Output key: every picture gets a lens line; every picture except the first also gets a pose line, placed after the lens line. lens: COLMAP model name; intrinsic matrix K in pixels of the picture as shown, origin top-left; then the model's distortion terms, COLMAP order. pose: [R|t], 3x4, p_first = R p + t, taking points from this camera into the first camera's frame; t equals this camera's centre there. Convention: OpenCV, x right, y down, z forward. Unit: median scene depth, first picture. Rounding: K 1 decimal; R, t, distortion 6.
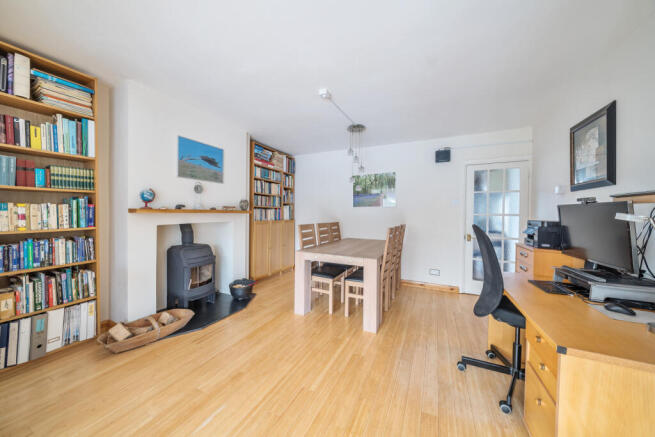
lens RADIAL K [[226.6, 0, 326.0], [0, 226.6, 211.8], [0, 0, 1]] dist [-0.000690, -0.000063]
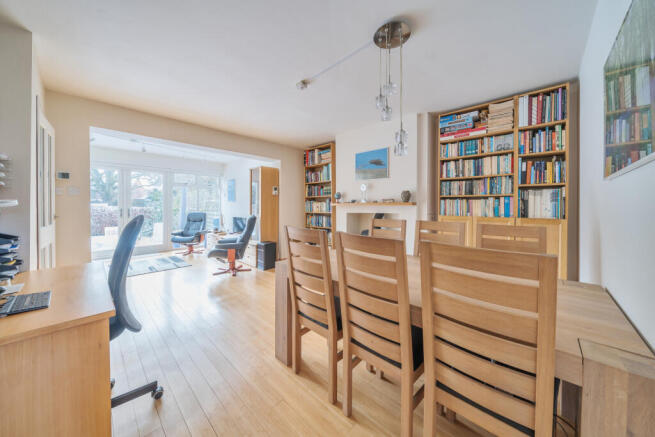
lens RADIAL K [[226.6, 0, 326.0], [0, 226.6, 211.8], [0, 0, 1]] dist [-0.000690, -0.000063]
pose [[-0.306913, 0.016290, -0.951598, 0.546157], [0.003011, 0.999865, 0.016145, 0.015009], [0.951733, 0.002089, -0.306920, 0.833605]]
